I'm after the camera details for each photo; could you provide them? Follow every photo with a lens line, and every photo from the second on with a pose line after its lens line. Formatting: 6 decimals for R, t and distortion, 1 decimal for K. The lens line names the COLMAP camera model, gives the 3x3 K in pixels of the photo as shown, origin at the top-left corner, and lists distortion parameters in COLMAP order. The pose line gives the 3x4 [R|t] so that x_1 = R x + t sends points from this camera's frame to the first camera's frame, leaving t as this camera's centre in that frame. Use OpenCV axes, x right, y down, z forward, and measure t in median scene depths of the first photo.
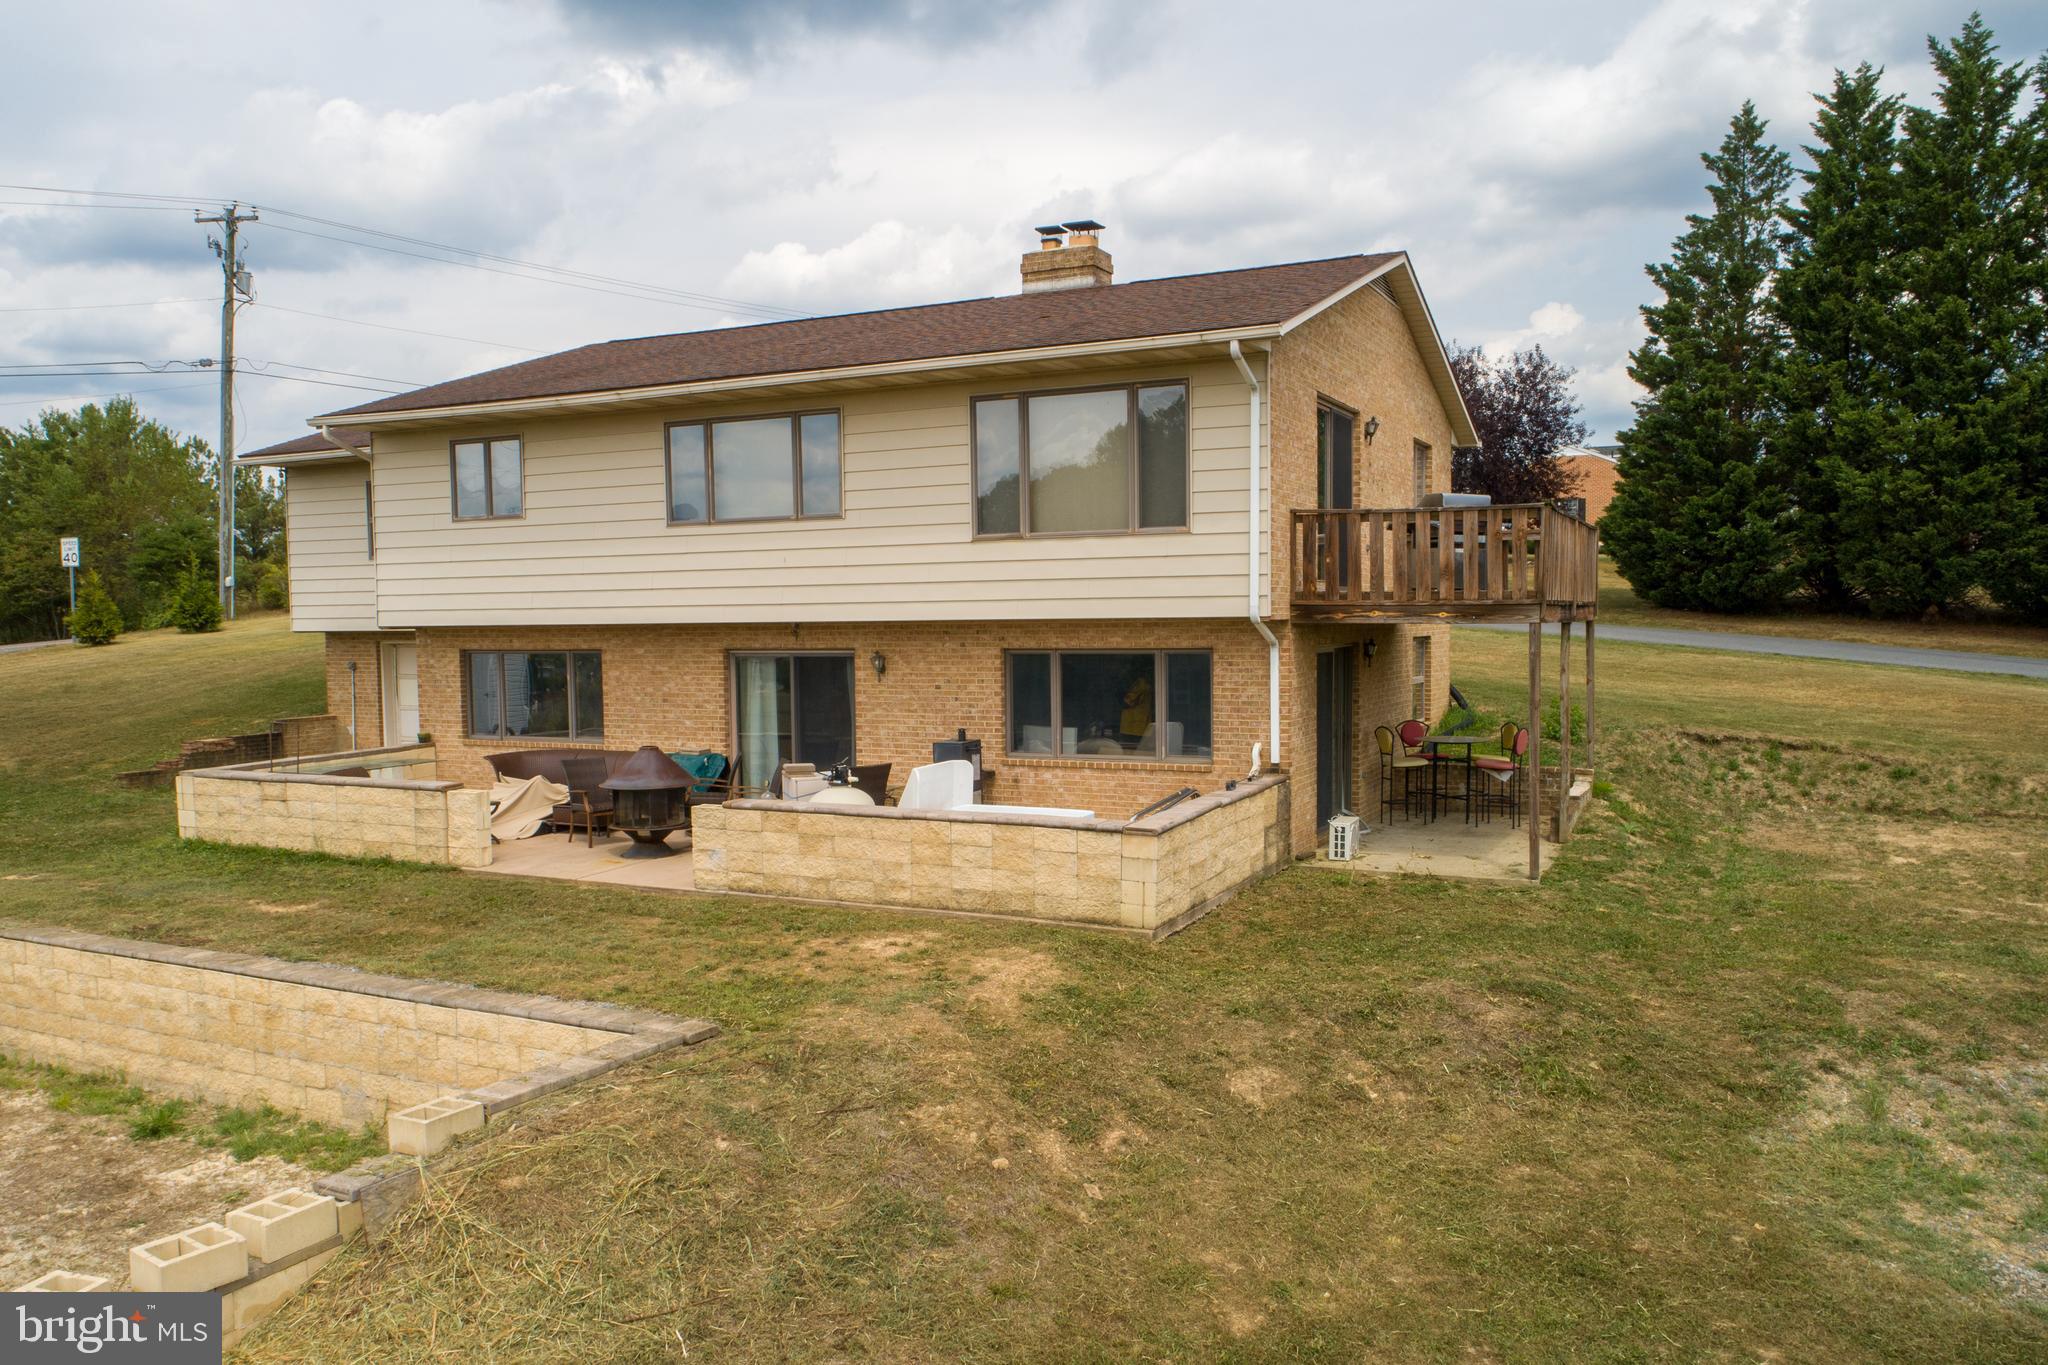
lens RADIAL K [[1539.6, 0, 1021.3], [0, 1539.6, 694.4], [0, 0, 1]] dist [-0.025635, 0.005512]
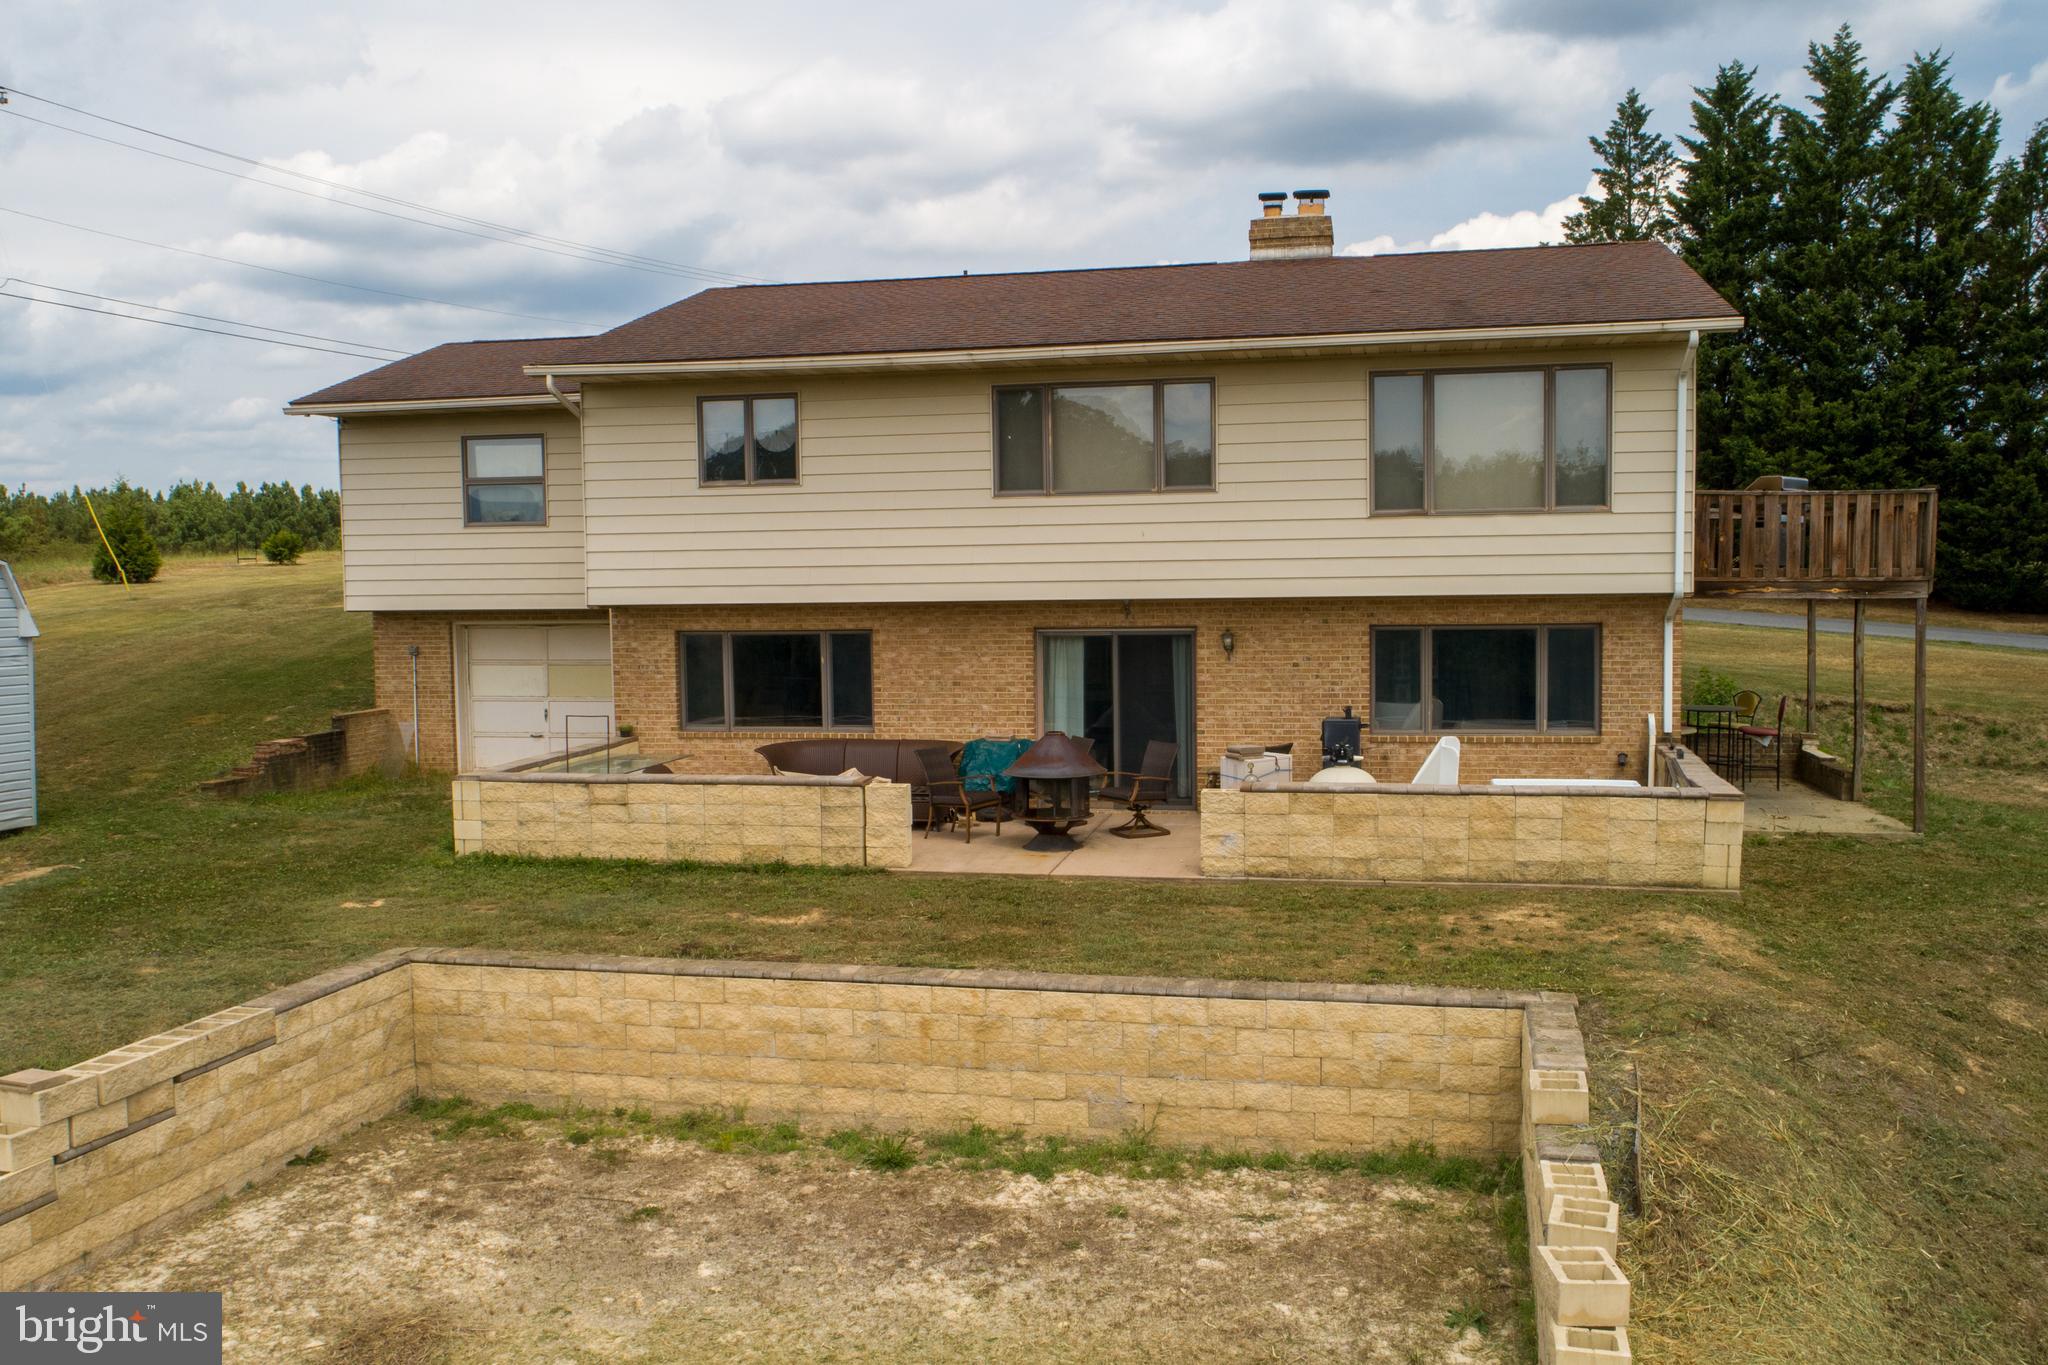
lens RADIAL K [[1702.7, 0, 1039.4], [0, 1702.7, 660.1], [0, 0, 1]] dist [-0.024960, -0.001446]
pose [[0.966531, -0.012976, 0.256222, -0.499338], [0.014977, 0.999871, -0.005861, -0.003936], [-0.256113, 0.009502, 0.966600, -0.004389]]
